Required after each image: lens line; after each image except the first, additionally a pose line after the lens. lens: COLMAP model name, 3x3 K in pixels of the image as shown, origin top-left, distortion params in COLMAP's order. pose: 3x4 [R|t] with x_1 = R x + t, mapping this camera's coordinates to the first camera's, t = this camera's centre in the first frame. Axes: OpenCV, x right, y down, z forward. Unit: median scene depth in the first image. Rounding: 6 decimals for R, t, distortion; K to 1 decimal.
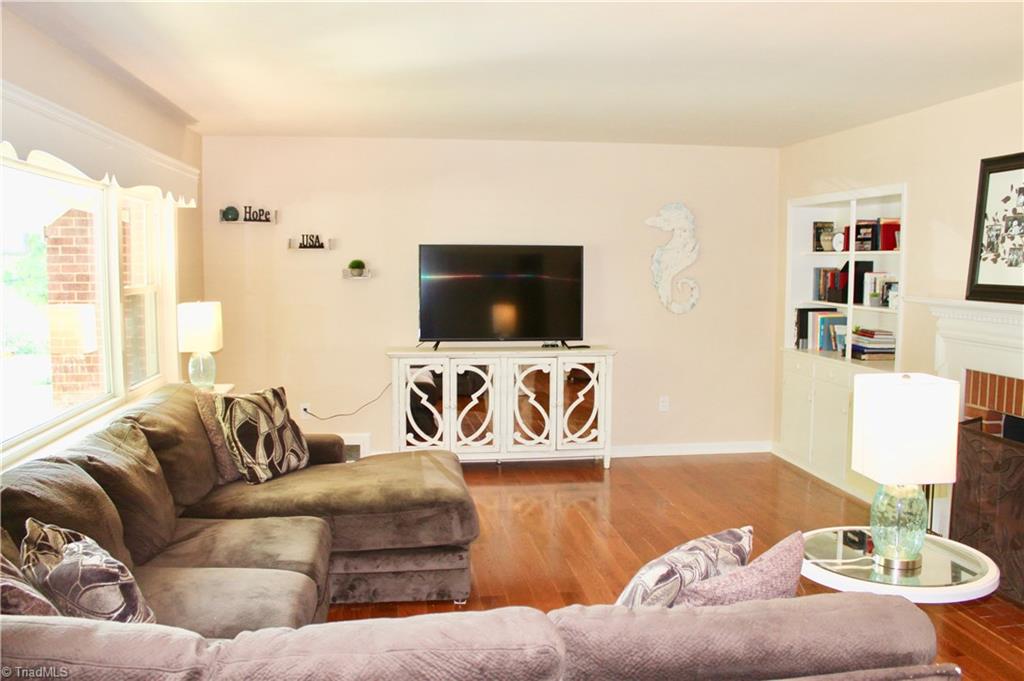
lens RADIAL K [[880.5, 0, 512.0], [0, 880.5, 340.5], [0, 0, 1]] dist [-0.156582, 0.112628]
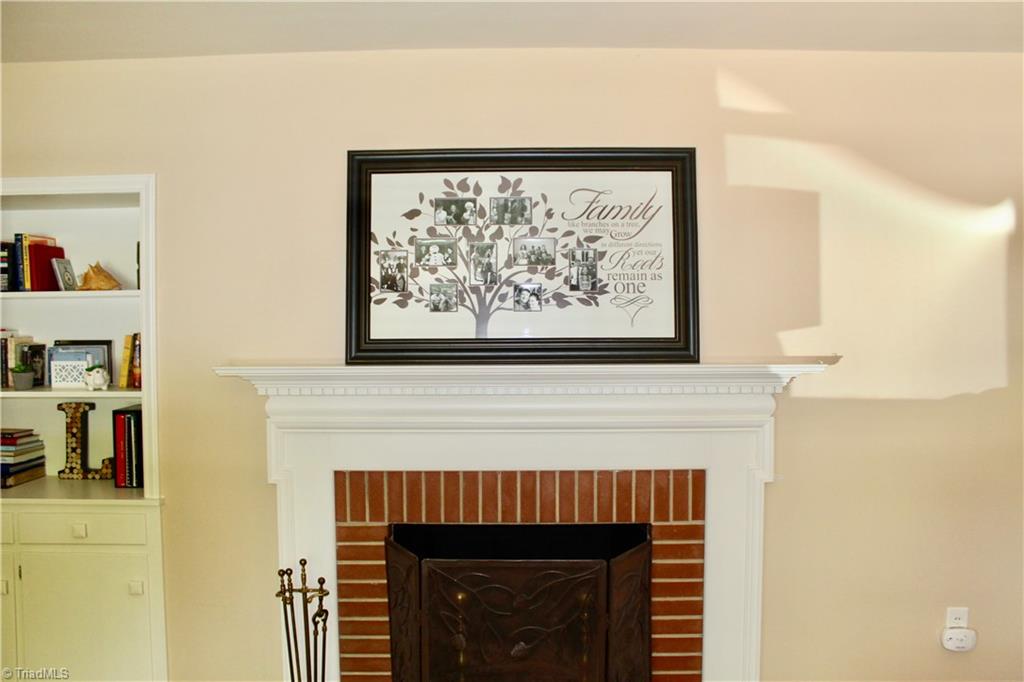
lens RADIAL K [[880.5, 0, 512.0], [0, 880.5, 341.0], [0, 0, 1]] dist [-0.156582, 0.112628]
pose [[0.159293, -0.044705, 0.986219, -0.102750], [0.098833, 0.994678, 0.029125, -0.075955], [-0.982272, 0.092831, 0.162863, 0.797814]]
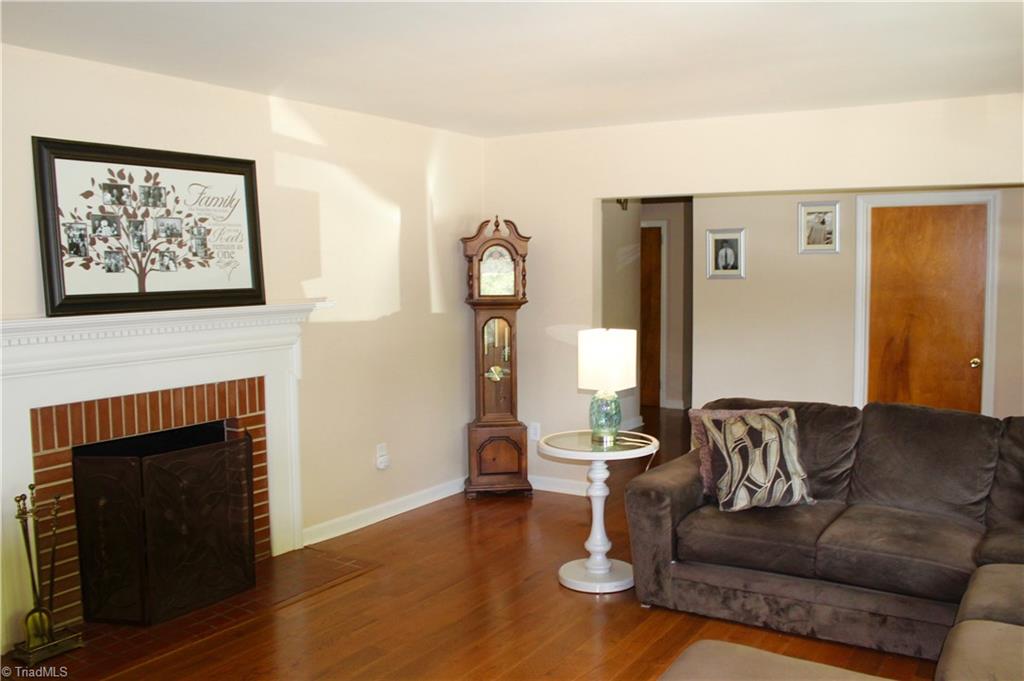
lens RADIAL K [[880.5, 0, 512.0], [0, 880.5, 340.5], [0, 0, 1]] dist [-0.156582, 0.112628]
pose [[-0.759723, -0.056218, 0.647813, -0.299120], [0.062720, 0.985275, 0.159058, -0.128570], [-0.647215, 0.161471, -0.745010, 1.357747]]
